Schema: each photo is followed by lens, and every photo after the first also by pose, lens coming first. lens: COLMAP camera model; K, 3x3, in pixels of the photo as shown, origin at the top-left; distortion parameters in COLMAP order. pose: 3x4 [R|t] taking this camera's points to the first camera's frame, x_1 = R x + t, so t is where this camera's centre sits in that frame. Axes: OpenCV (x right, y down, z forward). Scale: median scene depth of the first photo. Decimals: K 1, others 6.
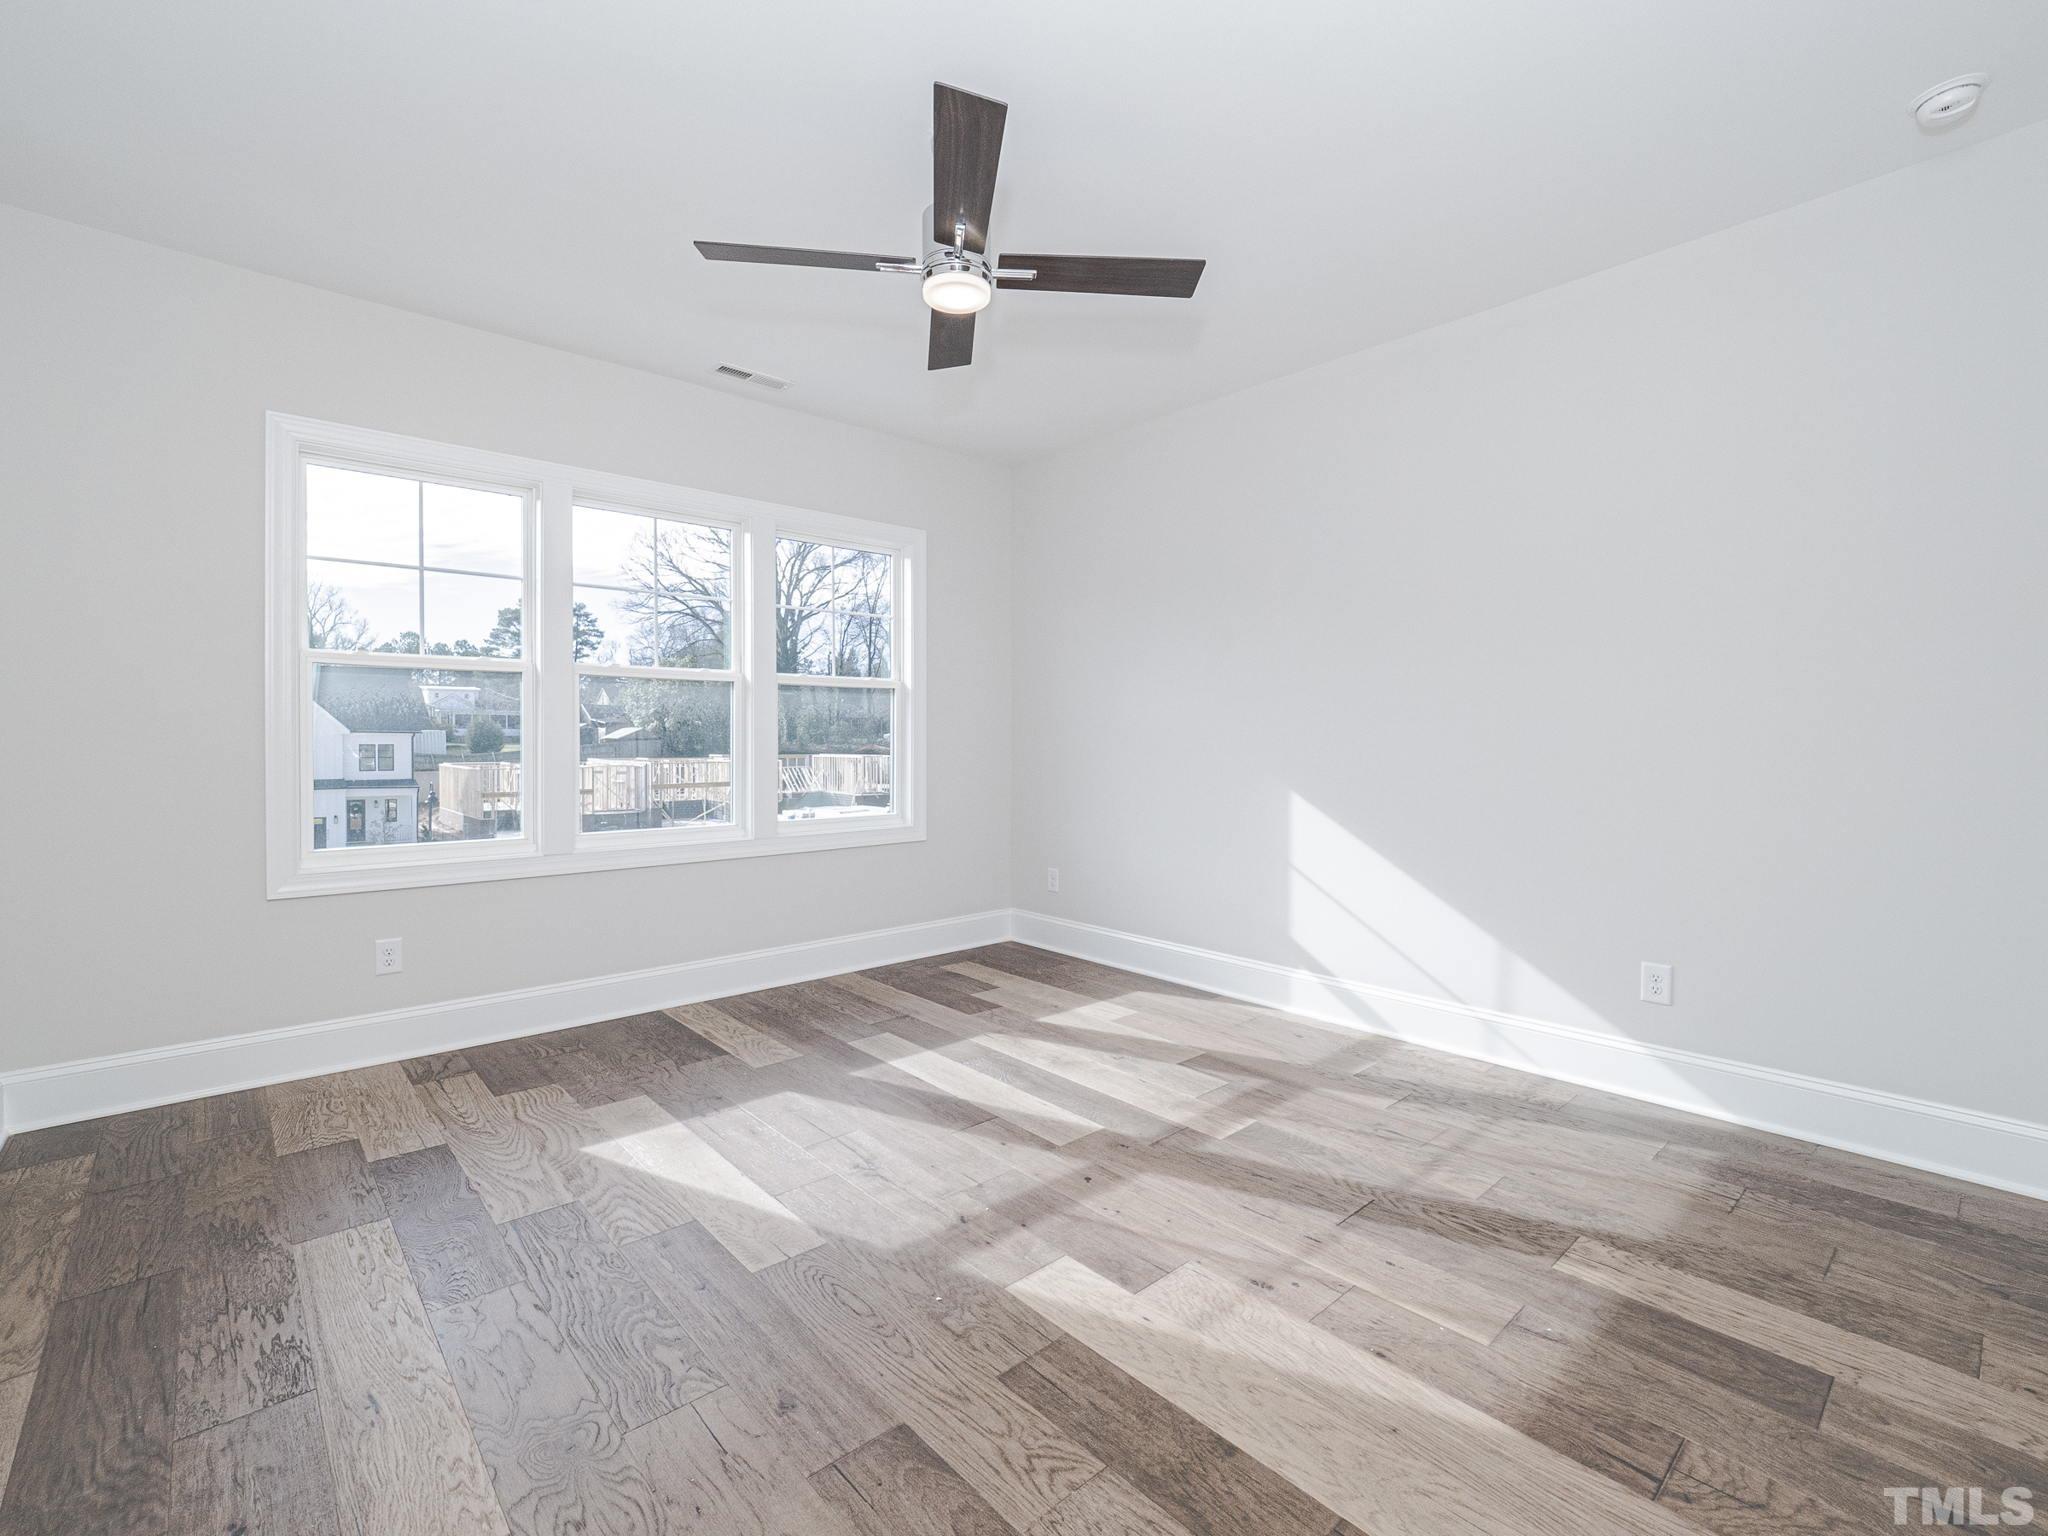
lens RADIAL K [[928.5, 0, 1043.0], [0, 928.5, 756.5], [0, 0, 1]] dist [-0.003909, -0.000718]
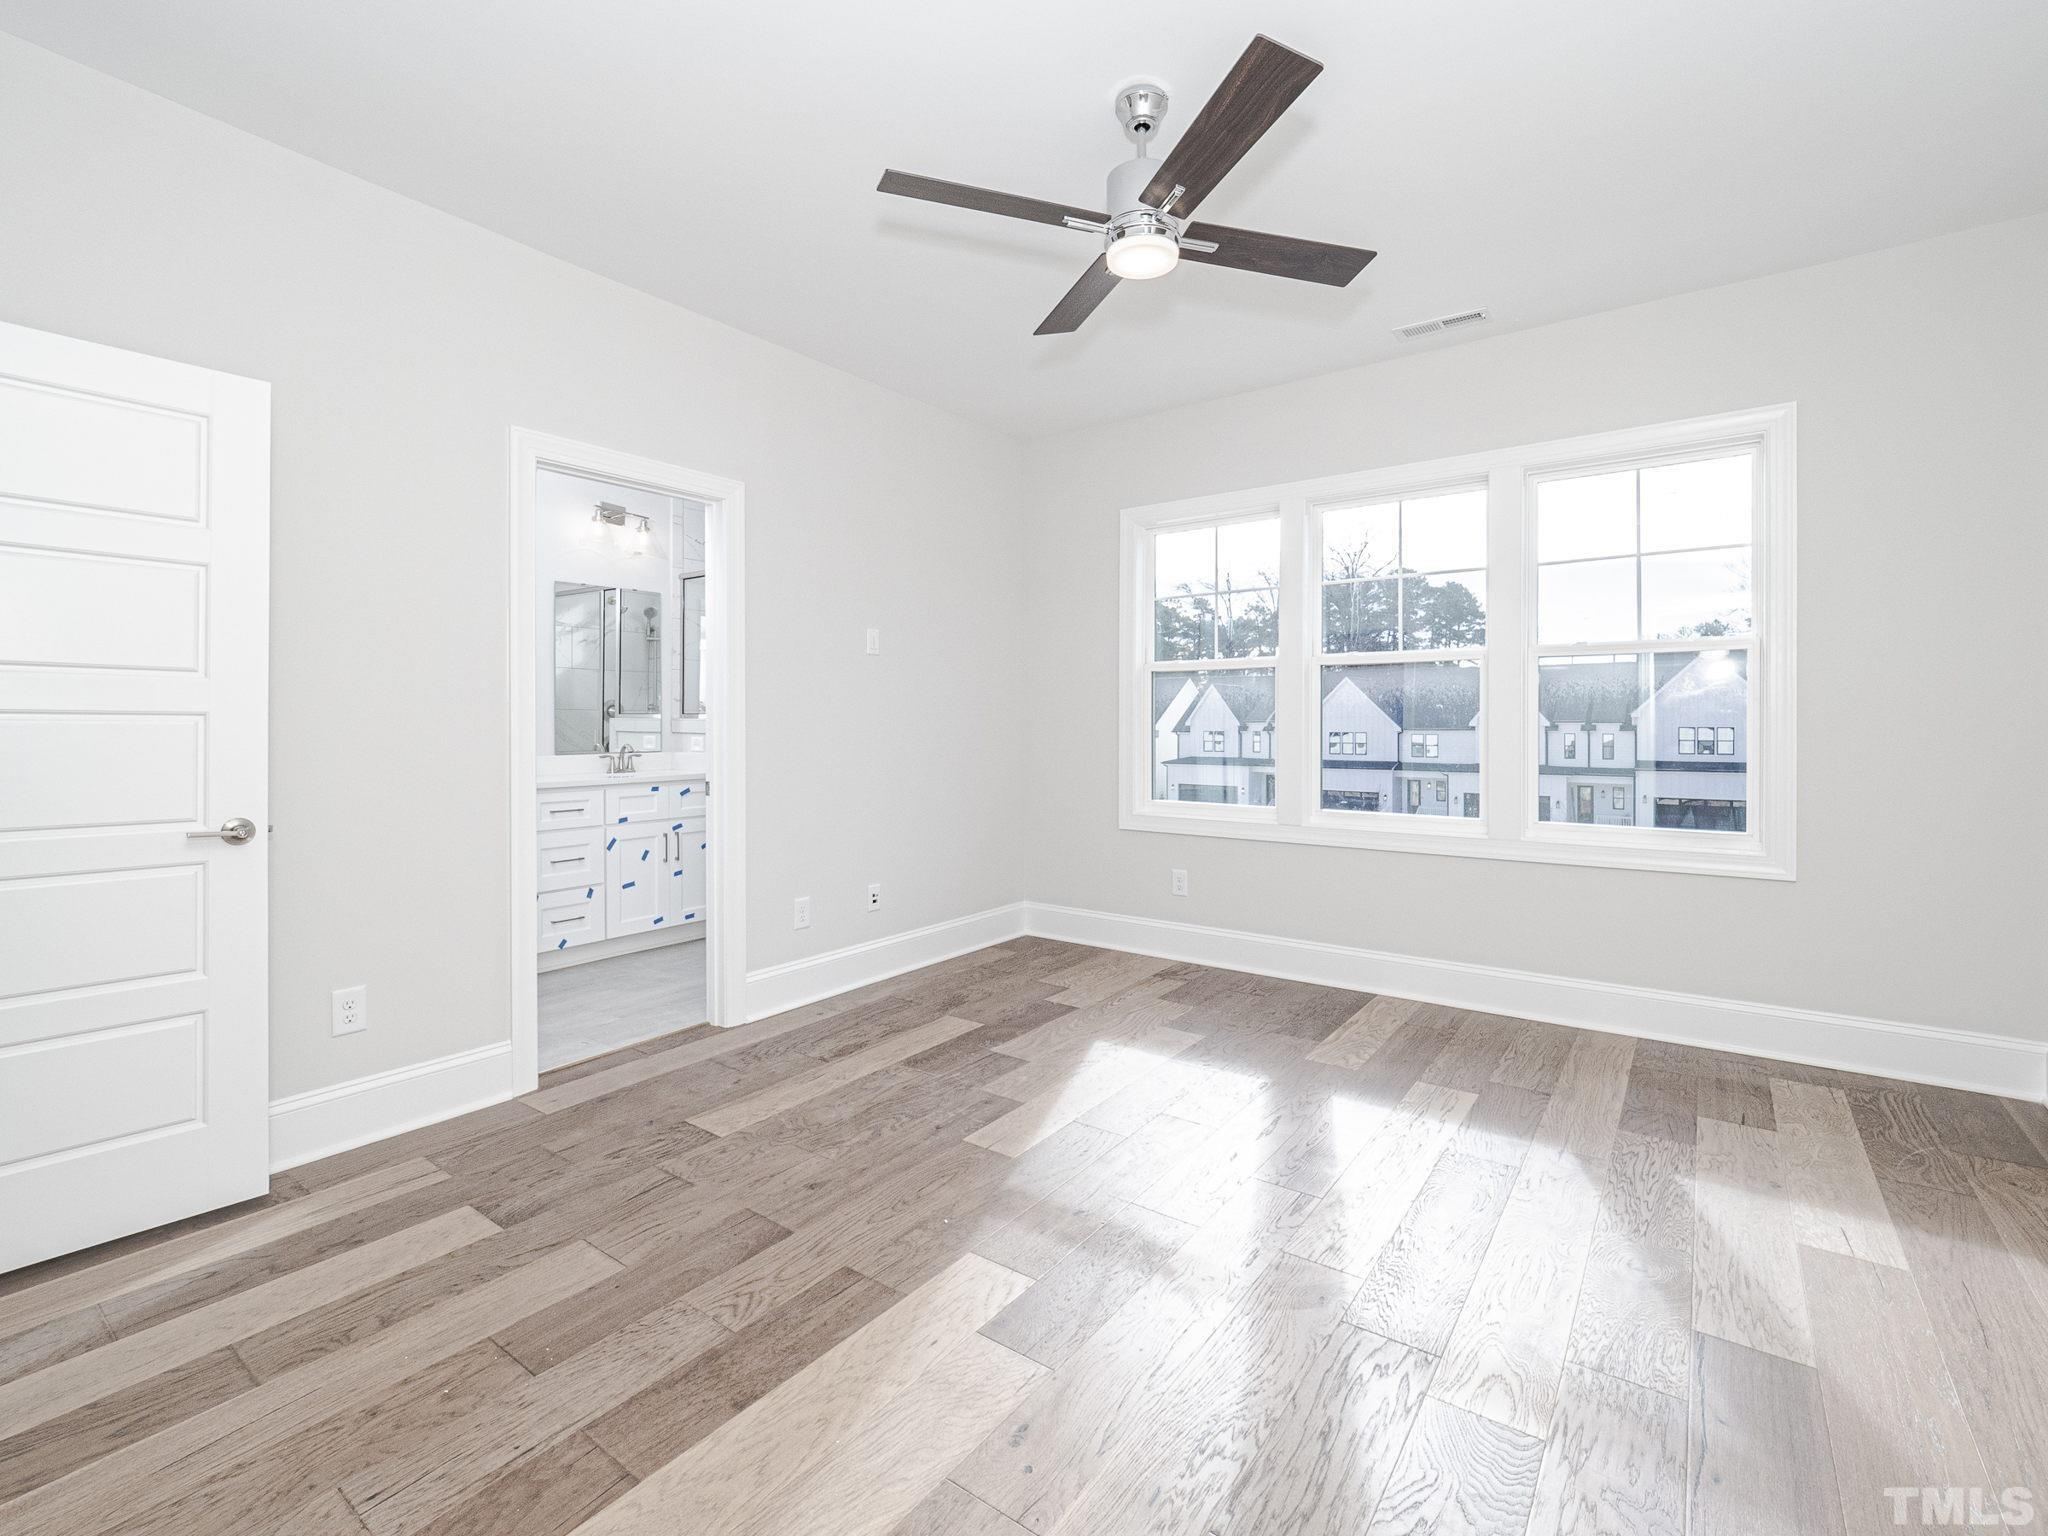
lens RADIAL K [[928.5, 0, 1022.8], [0, 928.5, 740.3], [0, 0, 1]] dist [-0.003909, -0.000718]
pose [[0.202379, 0.024741, -0.978995, 1.074766], [-0.026716, 0.999448, 0.019735, -0.029296], [0.978943, 0.022161, 0.202928, 0.911753]]
